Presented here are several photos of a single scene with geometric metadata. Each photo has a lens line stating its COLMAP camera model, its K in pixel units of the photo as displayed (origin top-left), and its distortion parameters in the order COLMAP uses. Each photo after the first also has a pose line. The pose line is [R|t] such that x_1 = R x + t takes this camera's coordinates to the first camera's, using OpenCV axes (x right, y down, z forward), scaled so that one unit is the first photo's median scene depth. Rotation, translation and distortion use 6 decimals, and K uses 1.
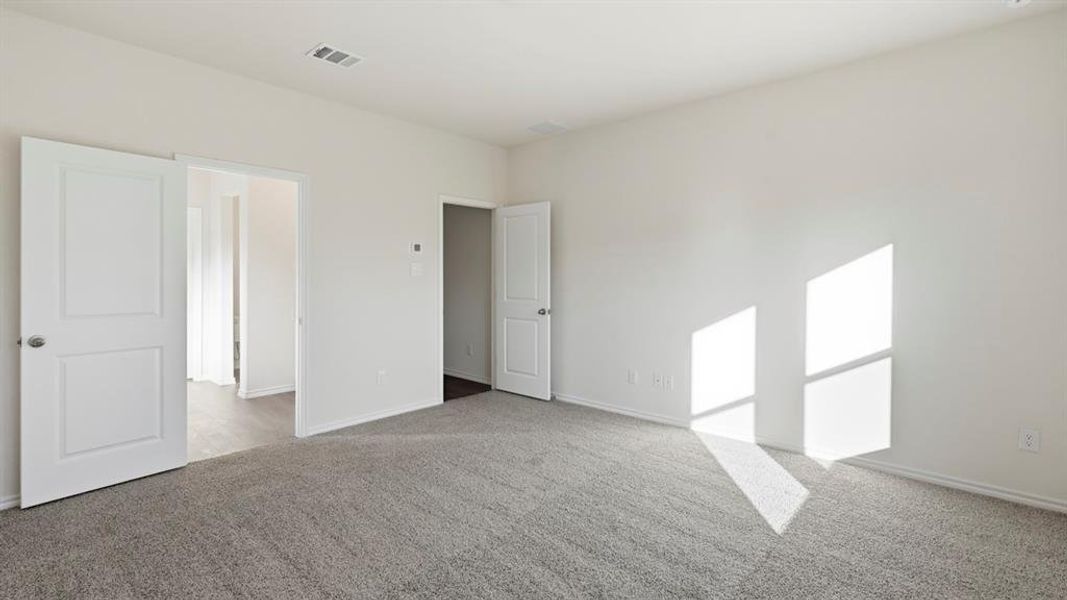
lens RADIAL K [[423.5, 0, 540.1], [0, 423.5, 275.2], [0, 0, 1]] dist [-0.001056, -0.000037]
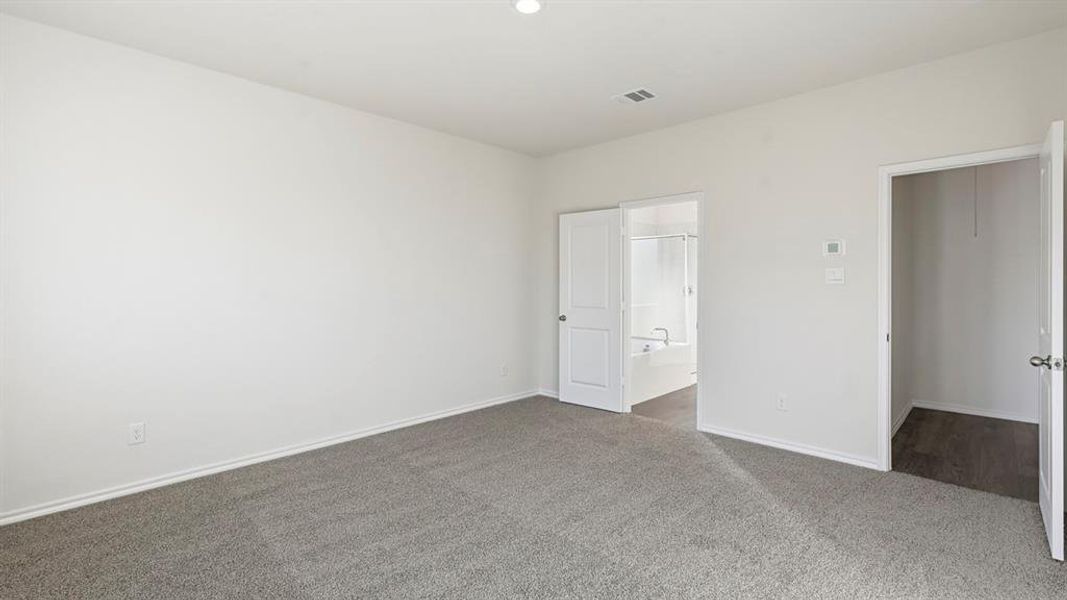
lens RADIAL K [[415.1, 0, 534.8], [0, 415.1, 285.6], [0, 0, 1]] dist [-0.000558, -0.000018]
pose [[0.096036, 0.001090, -0.995377, 0.524359], [0.000109, 0.999999, 0.001106, 0.003142], [0.995378, -0.000215, 0.096036, 0.510373]]
